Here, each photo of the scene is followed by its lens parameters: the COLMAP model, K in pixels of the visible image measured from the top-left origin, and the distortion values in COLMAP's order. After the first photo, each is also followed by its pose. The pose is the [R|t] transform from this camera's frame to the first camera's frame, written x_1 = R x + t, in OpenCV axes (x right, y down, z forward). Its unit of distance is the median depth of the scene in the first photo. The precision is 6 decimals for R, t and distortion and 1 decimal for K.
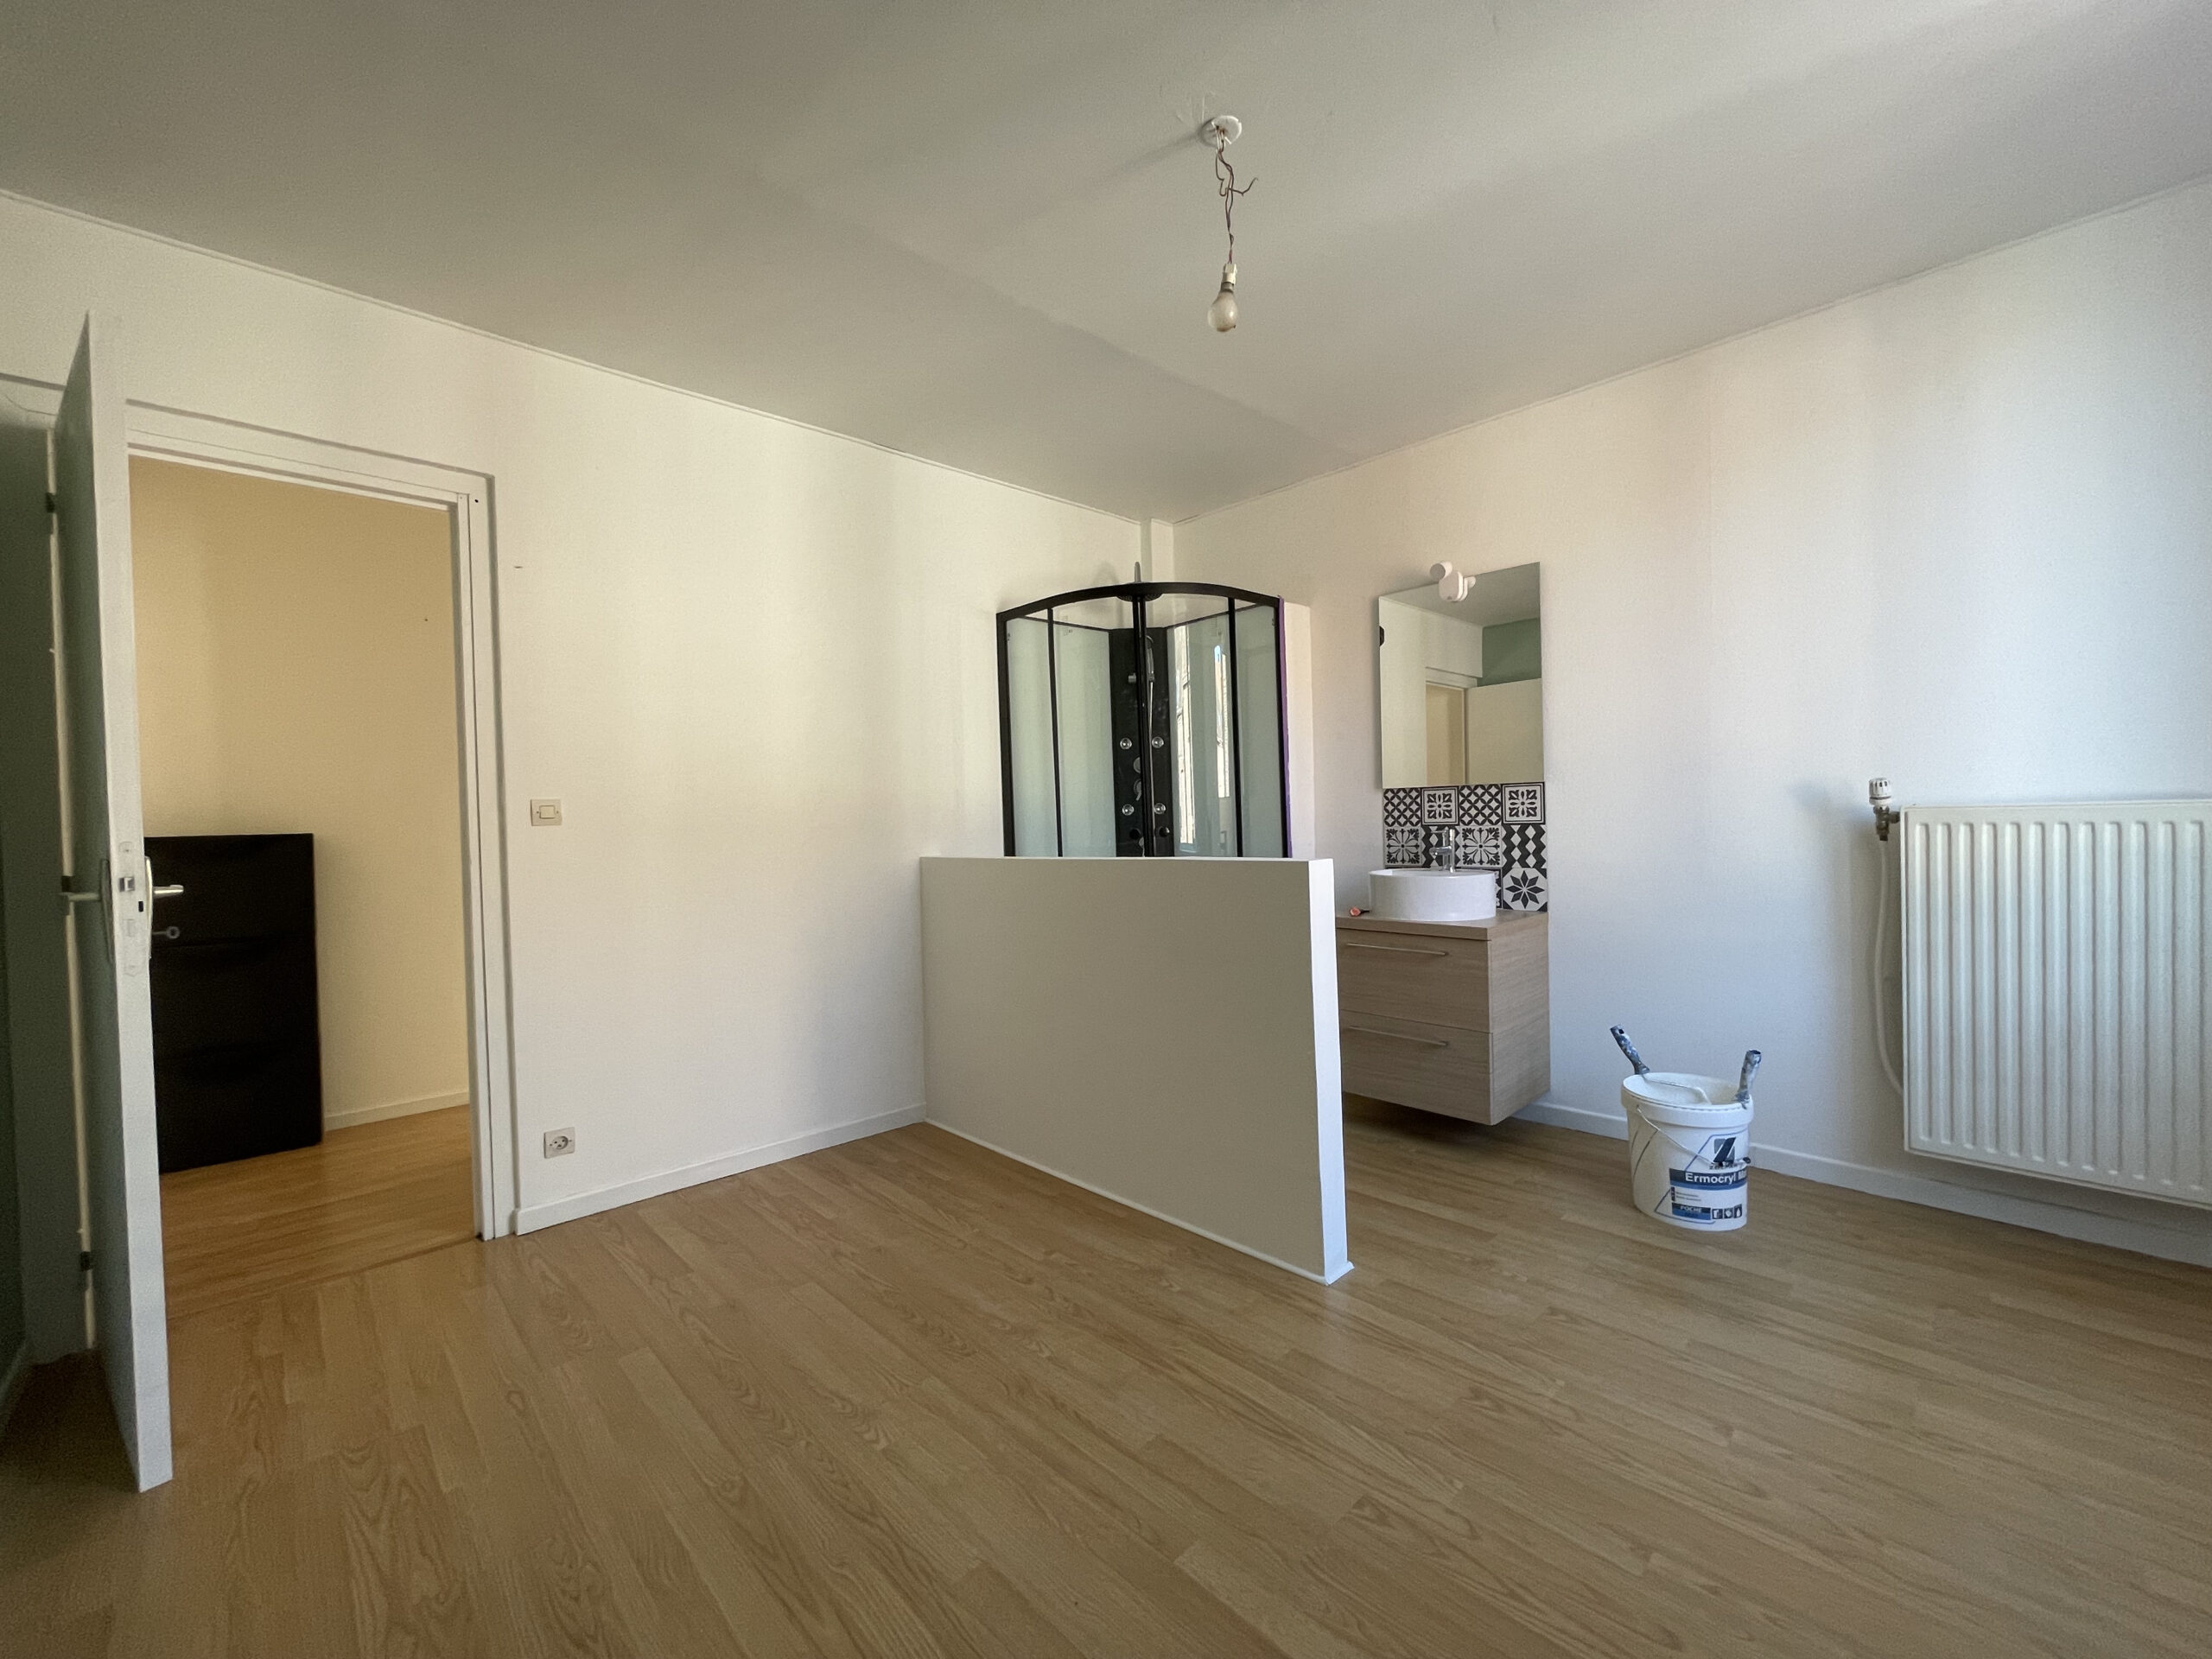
lens RADIAL K [[885.7, 0, 1111.2], [0, 885.7, 834.9], [0, 0, 1]] dist [0.002859, -0.001021]
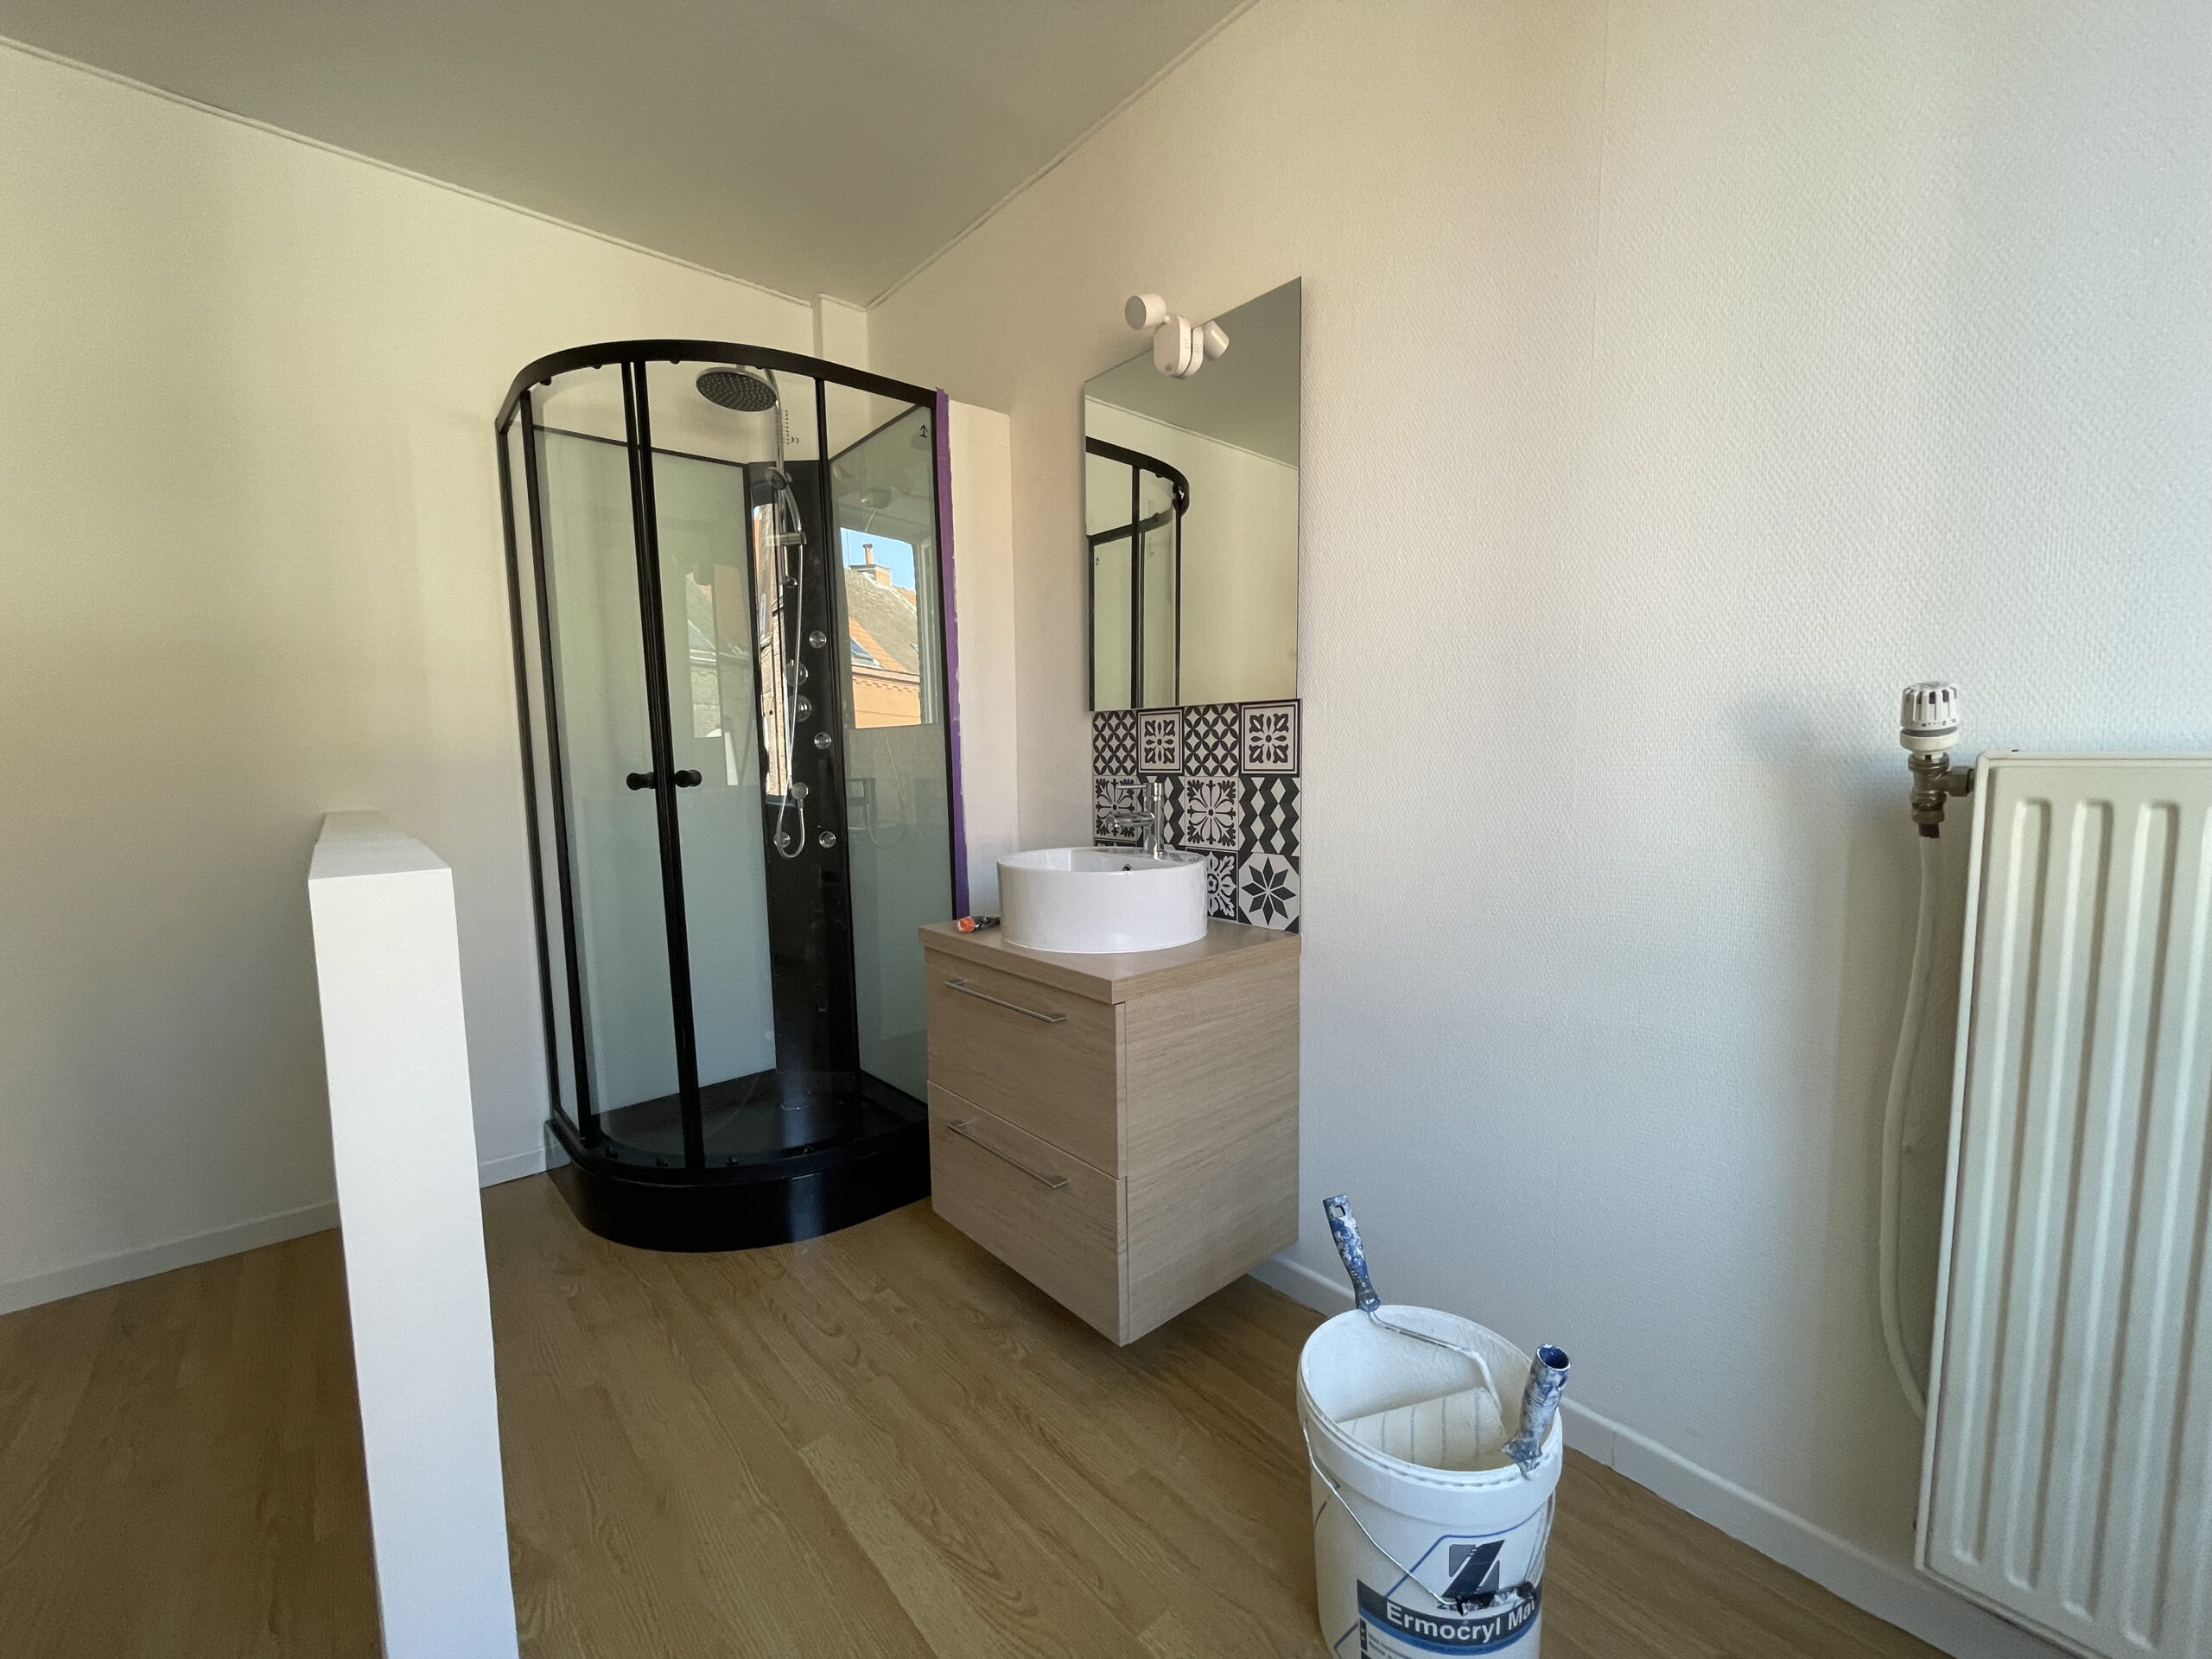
lens RADIAL K [[885.7, 0, 1102.4], [0, 885.7, 834.4], [0, 0, 1]] dist [0.002859, -0.001021]
pose [[0.999090, 0.019808, -0.037778, 0.383645], [-0.017054, 0.997268, 0.071869, -0.013721], [0.039099, -0.071160, 0.996698, 0.438132]]
